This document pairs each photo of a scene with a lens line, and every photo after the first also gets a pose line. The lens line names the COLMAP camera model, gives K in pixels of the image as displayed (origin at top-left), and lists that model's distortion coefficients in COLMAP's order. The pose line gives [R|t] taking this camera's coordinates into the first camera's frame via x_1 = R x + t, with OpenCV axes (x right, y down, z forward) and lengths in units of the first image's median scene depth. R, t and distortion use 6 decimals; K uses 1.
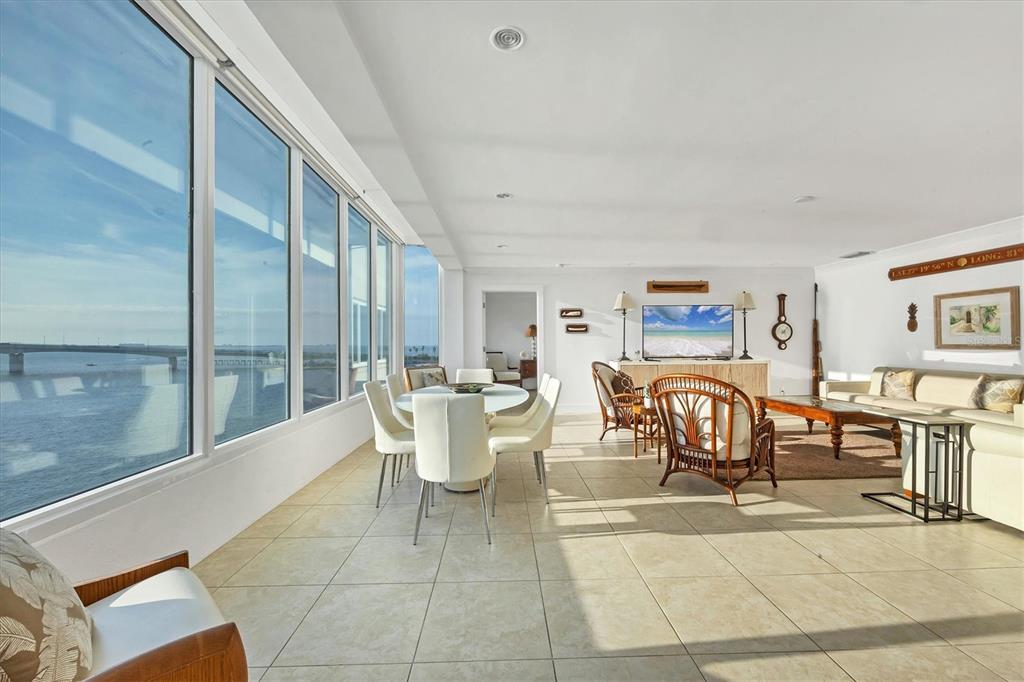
lens RADIAL K [[430.6, 0, 497.0], [0, 430.6, 346.8], [0, 0, 1]] dist [0.001083, -0.000031]
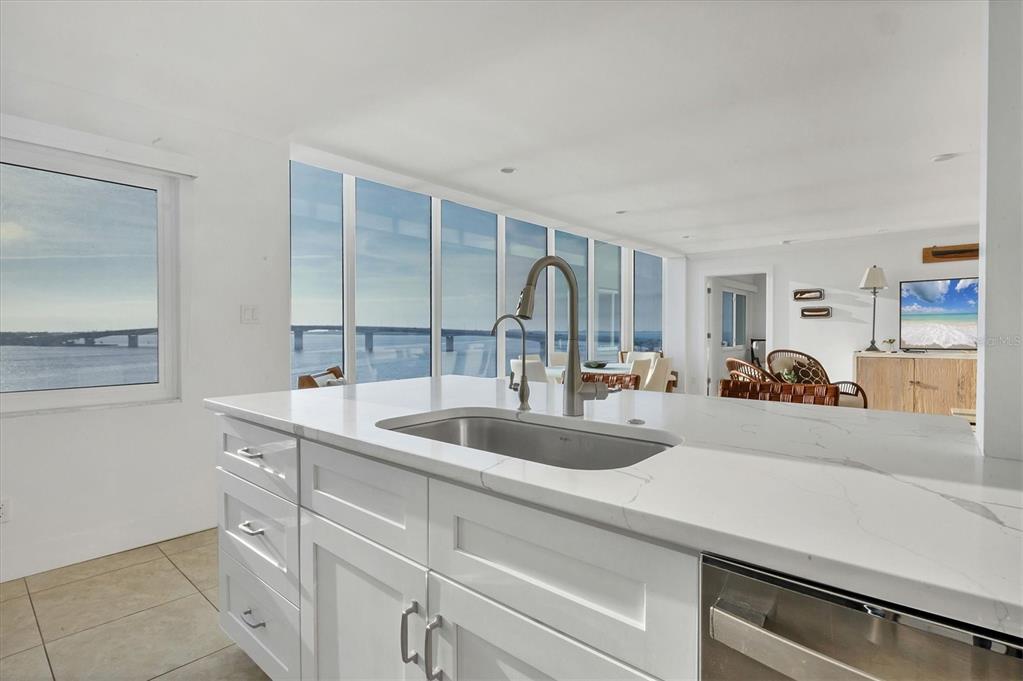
lens RADIAL K [[497.7, 0, 507.4], [0, 497.7, 341.5], [0, 0, 1]] dist [-0.018197, 0.001976]
pose [[0.733537, 0.018661, -0.679393, 0.418301], [-0.006580, 0.999771, 0.020356, -0.000627], [0.679618, -0.010461, 0.733492, -0.145023]]
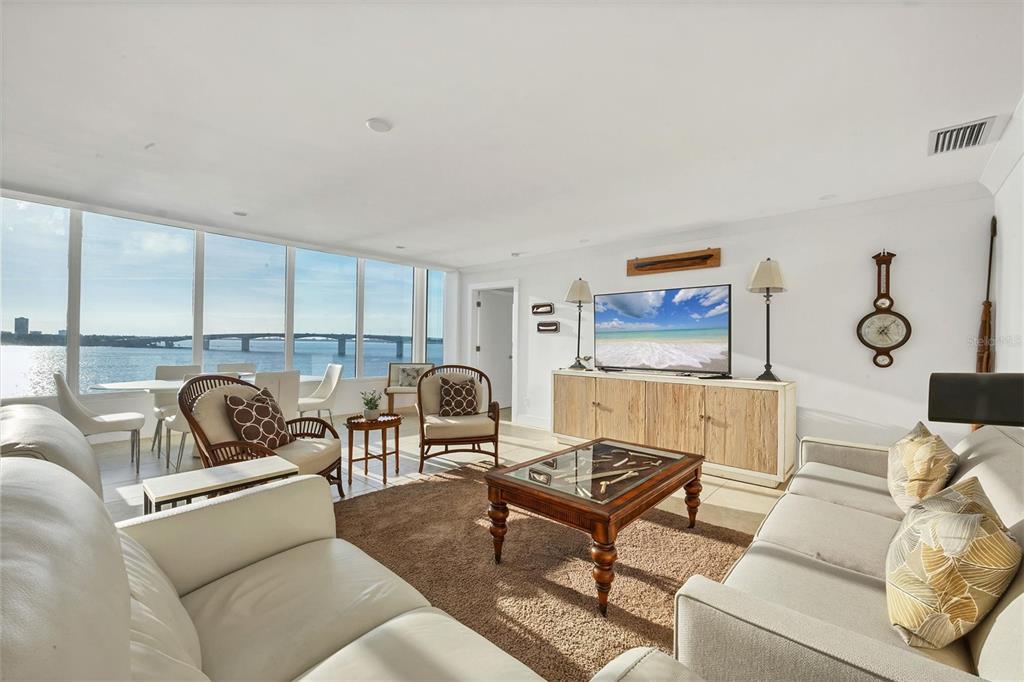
lens RADIAL K [[414.6, 0, 509.8], [0, 414.6, 345.3], [0, 0, 1]] dist [-0.009050, 0.000526]
pose [[0.706585, 0.023282, -0.707245, 0.725920], [-0.024169, 0.999669, 0.008761, -0.012880], [0.707215, 0.010903, 0.706915, 0.392064]]
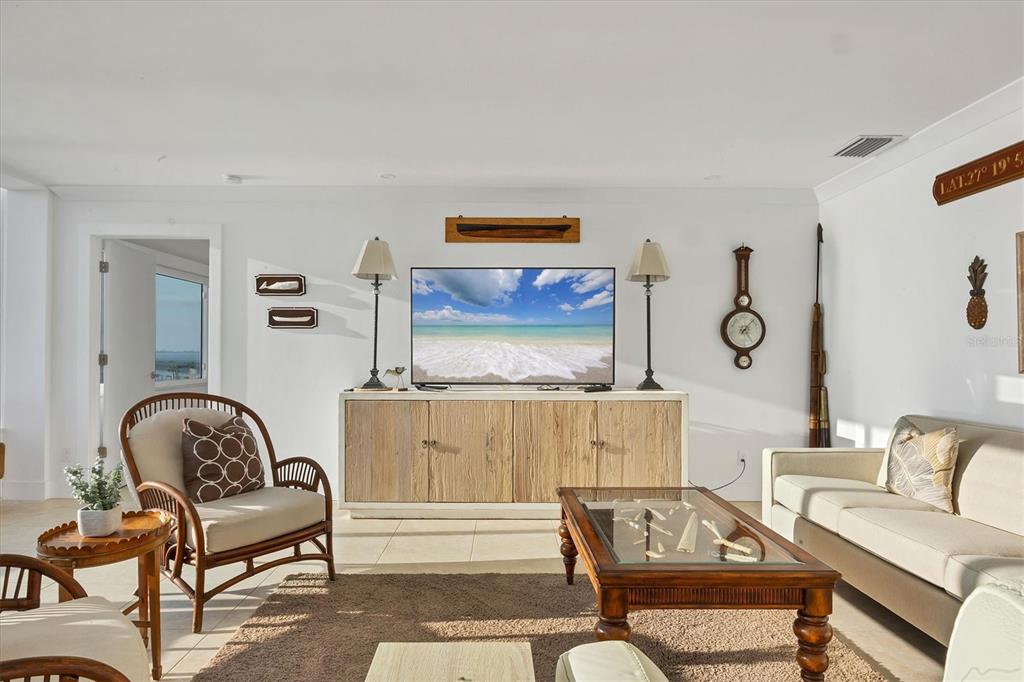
lens RADIAL K [[648.5, 0, 493.6], [0, 648.5, 350.8], [0, 0, 1]] dist [-0.006677, 0.006776]
pose [[0.999053, 0.012537, -0.041653, 0.447165], [-0.012939, 0.999872, -0.009401, -0.003061], [0.041530, 0.009931, 0.999088, 0.318326]]
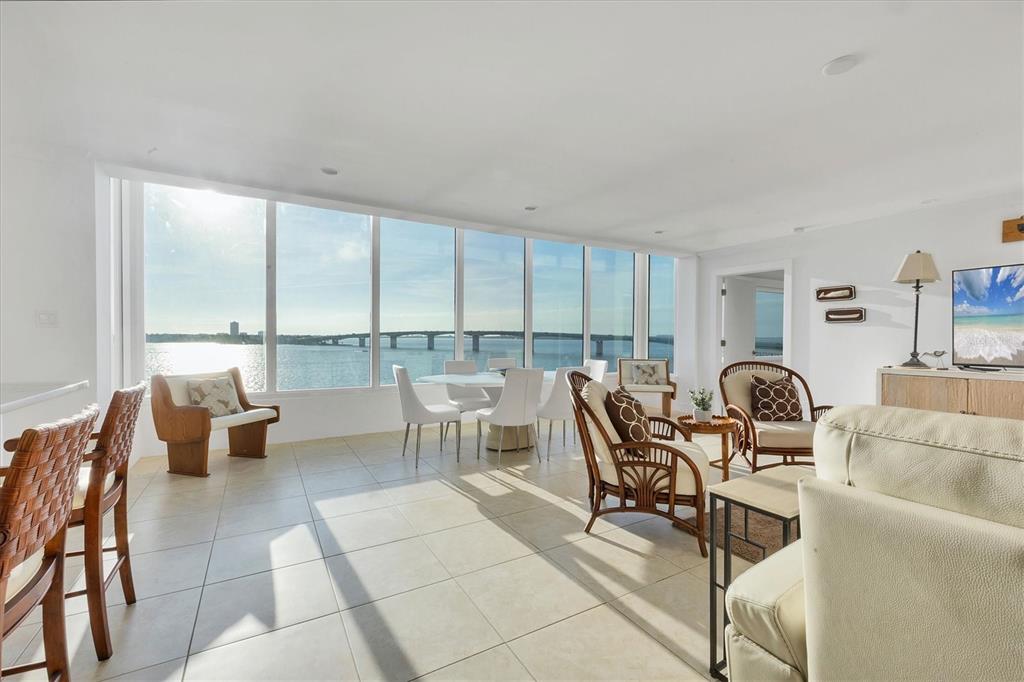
lens RADIAL K [[430.6, 0, 505.2], [0, 430.6, 343.8], [0, 0, 1]] dist [0.001083, -0.000031]
pose [[0.460953, 0.023585, -0.887111, 0.561043], [-0.011293, 0.999722, 0.020711, -0.005811], [0.887353, 0.000471, 0.461091, 0.218318]]
